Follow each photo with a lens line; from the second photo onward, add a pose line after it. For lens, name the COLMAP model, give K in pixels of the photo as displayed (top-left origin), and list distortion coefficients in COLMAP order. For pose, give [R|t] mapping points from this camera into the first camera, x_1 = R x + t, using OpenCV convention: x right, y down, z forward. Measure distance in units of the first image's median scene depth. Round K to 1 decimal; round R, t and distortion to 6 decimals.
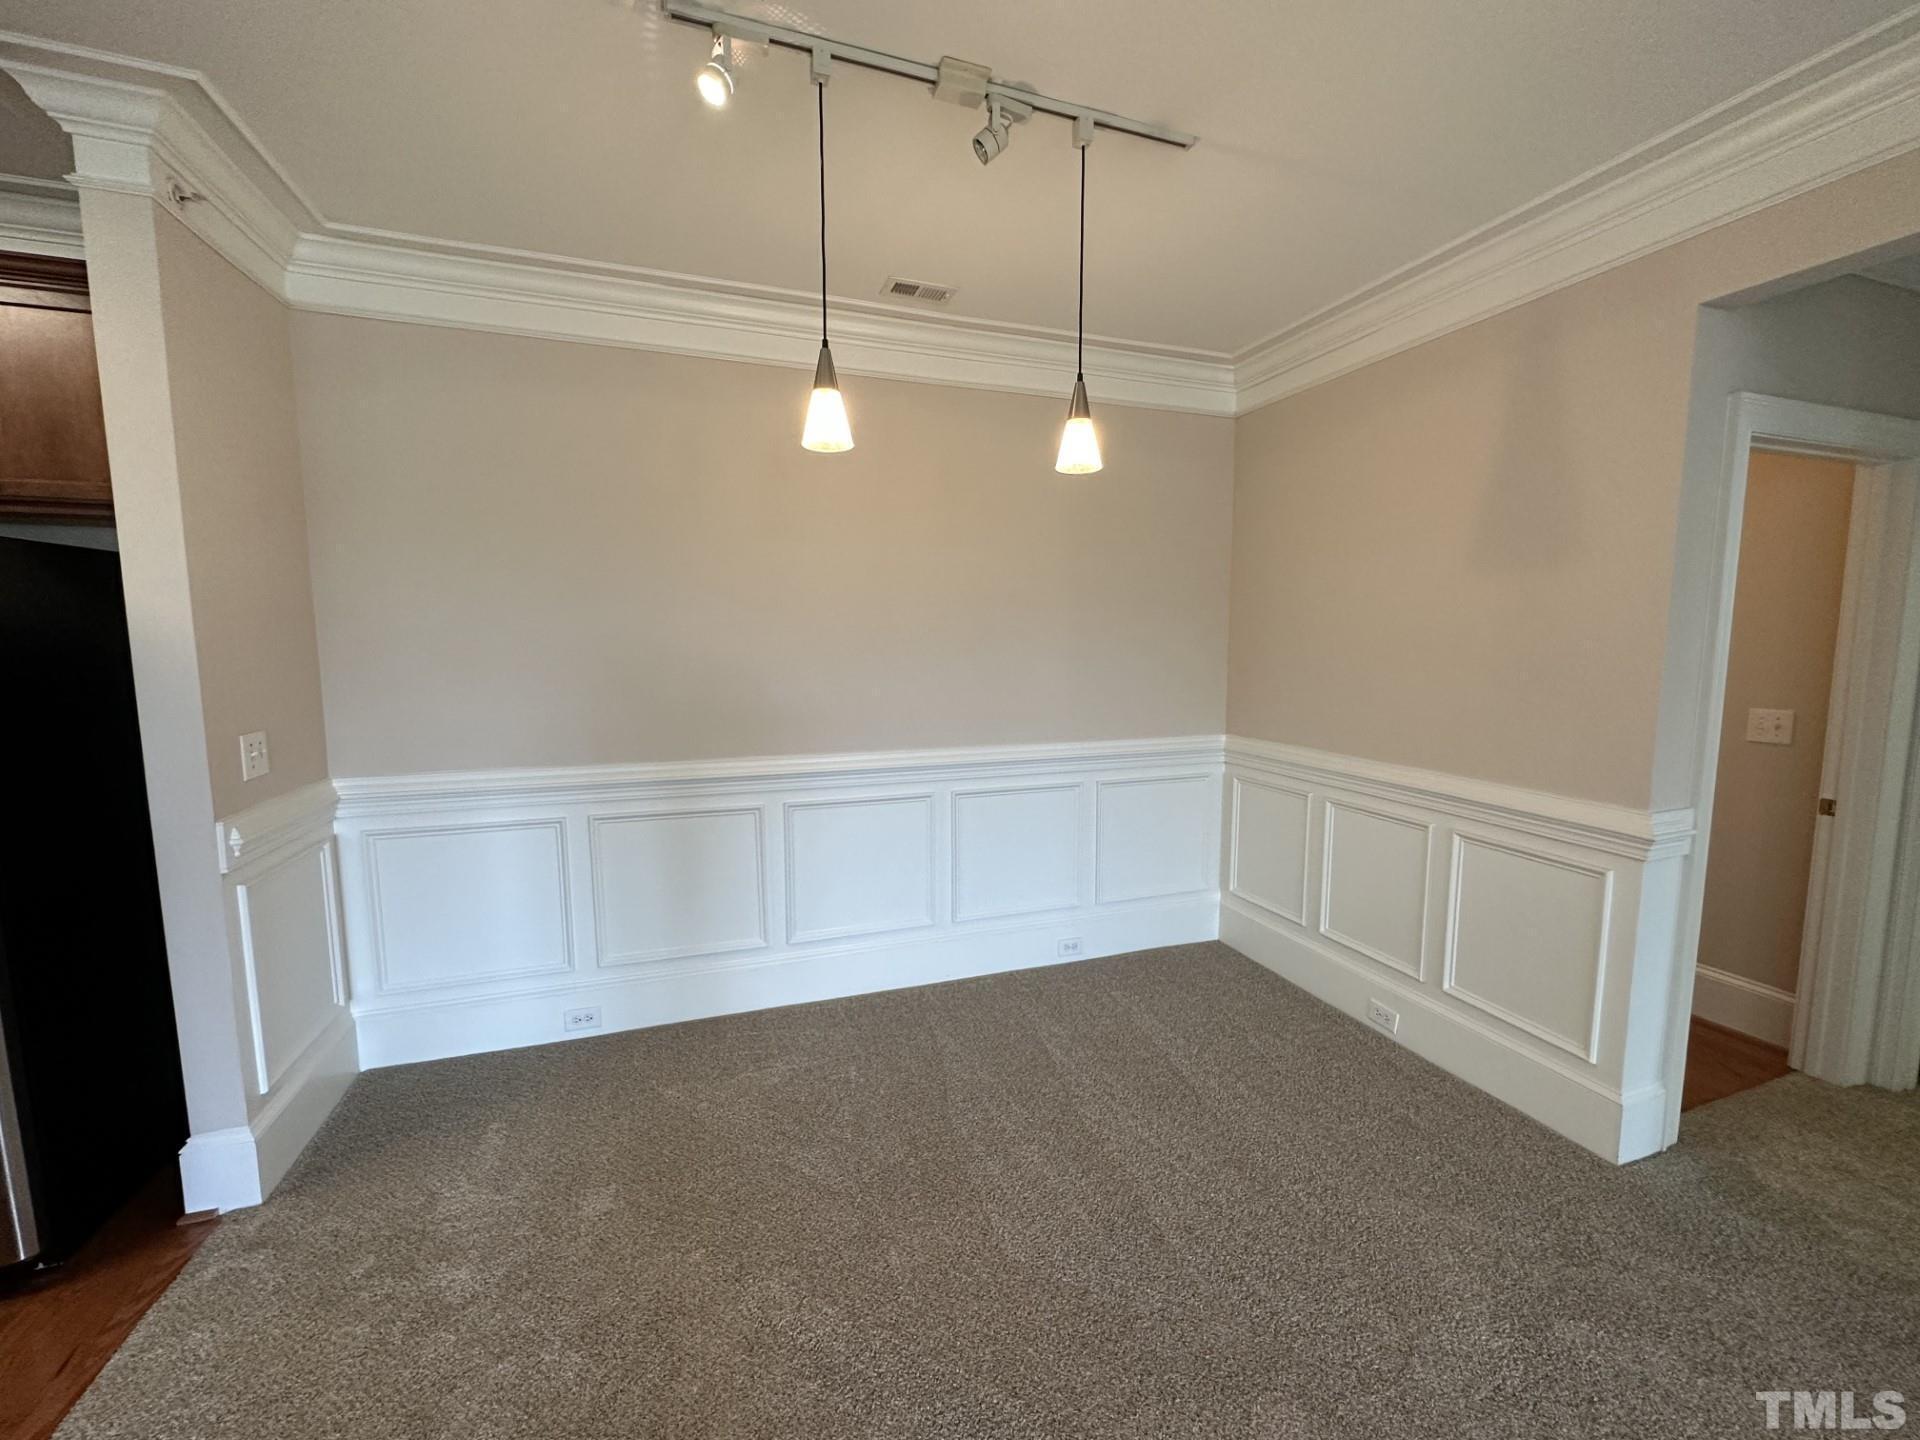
lens RADIAL K [[773.6, 0, 960.0], [0, 773.6, 720.0], [0, 0, 1]] dist [-0.001622, -0.000259]
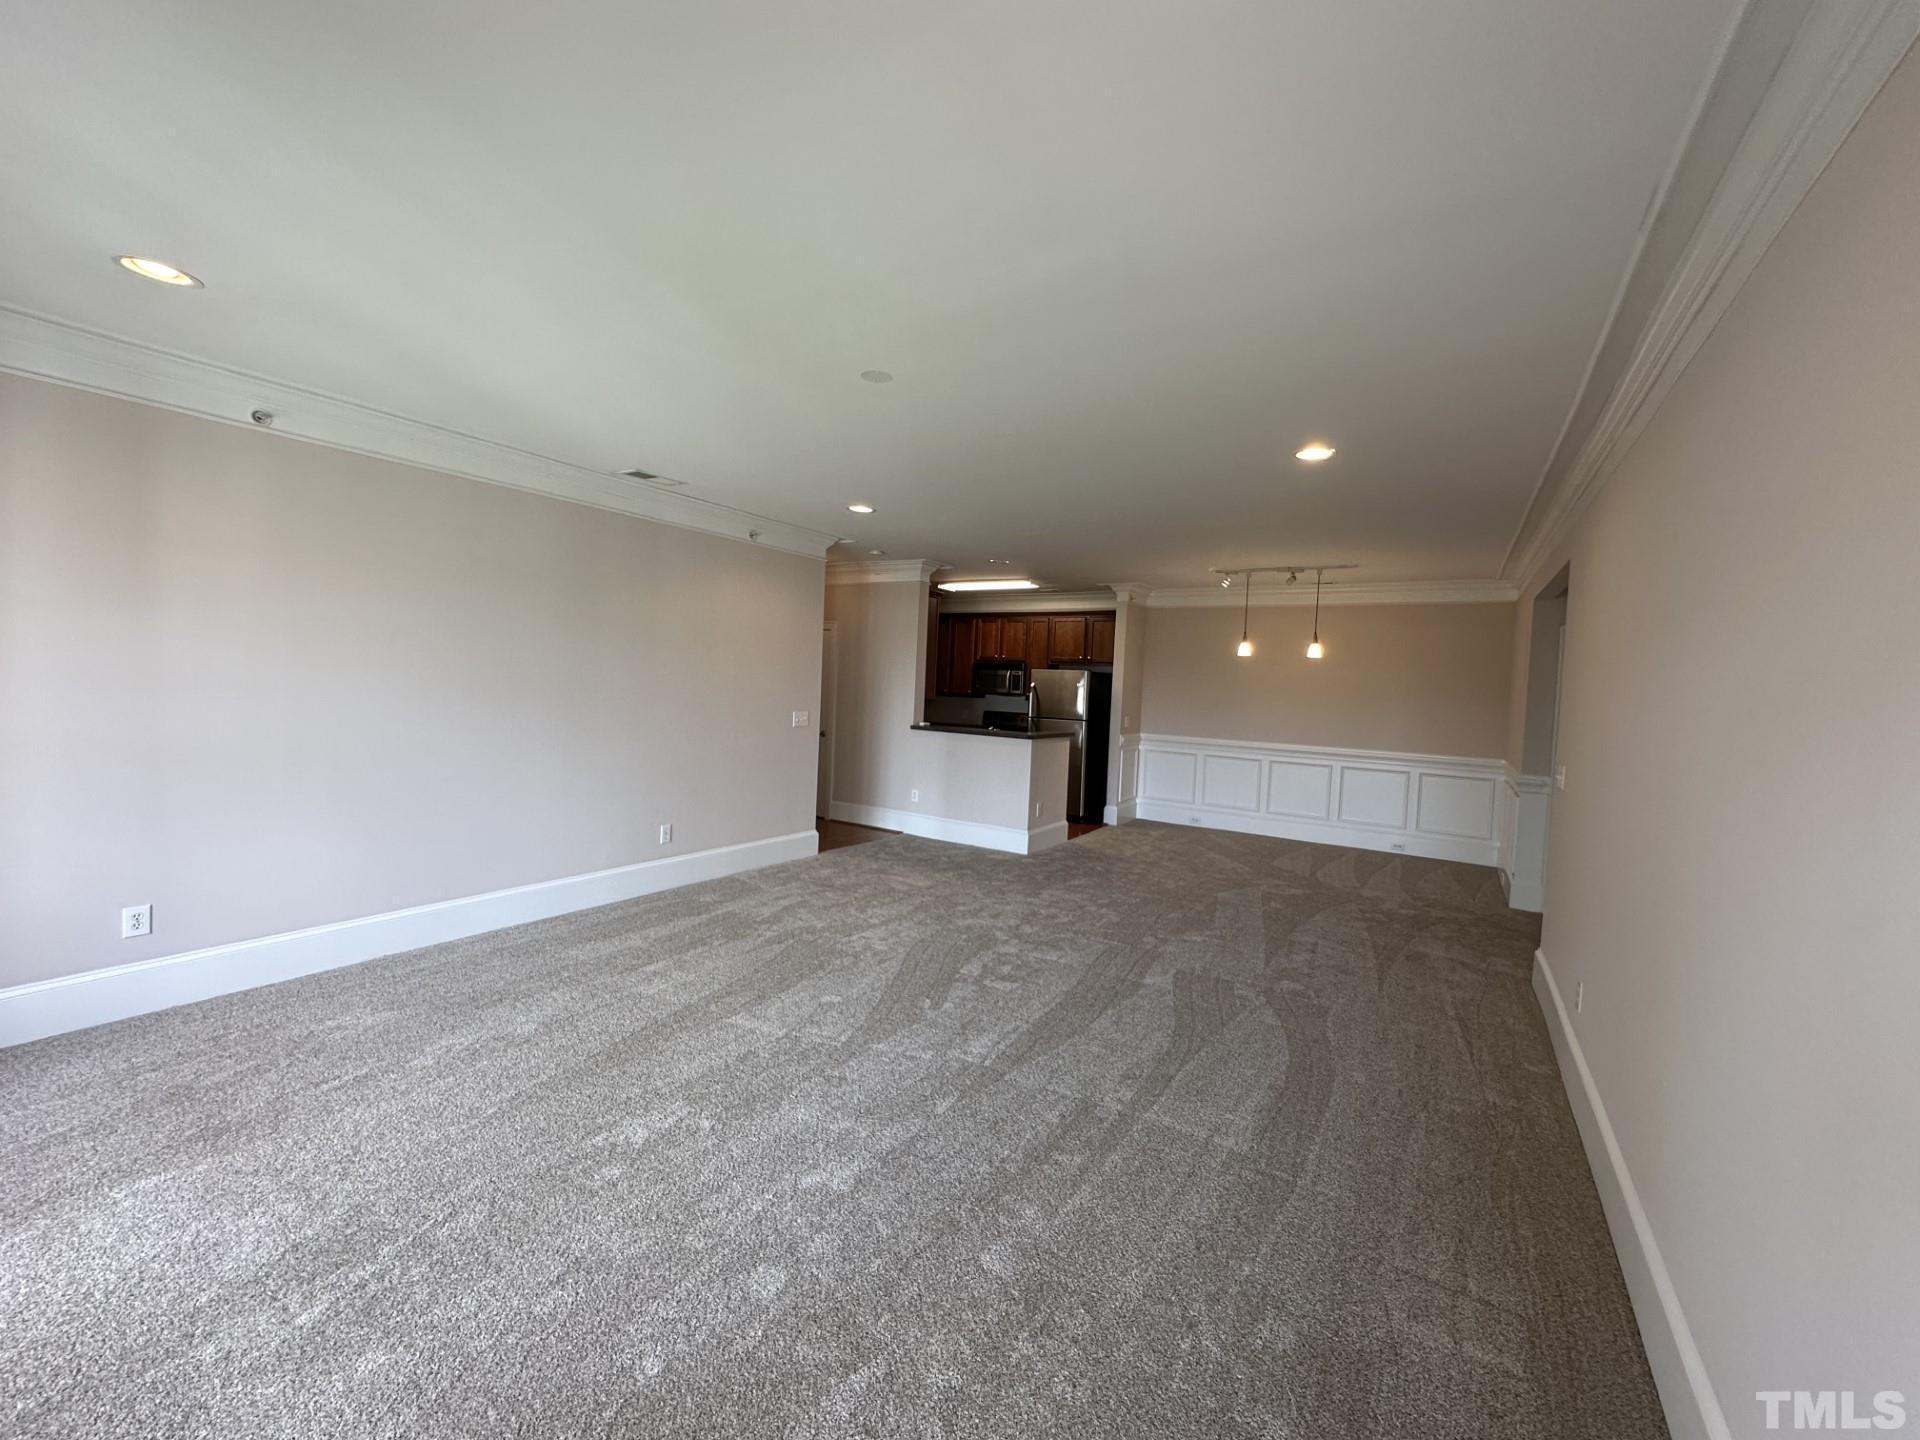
lens RADIAL K [[773.6, 0, 960.0], [0, 773.6, 720.0], [0, 0, 1]] dist [-0.001622, -0.000259]
pose [[0.622232, 0.055988, -0.780828, 1.136590], [-0.134268, 0.990291, -0.035989, 0.197281], [0.771232, 0.127234, 0.623708, -1.469324]]
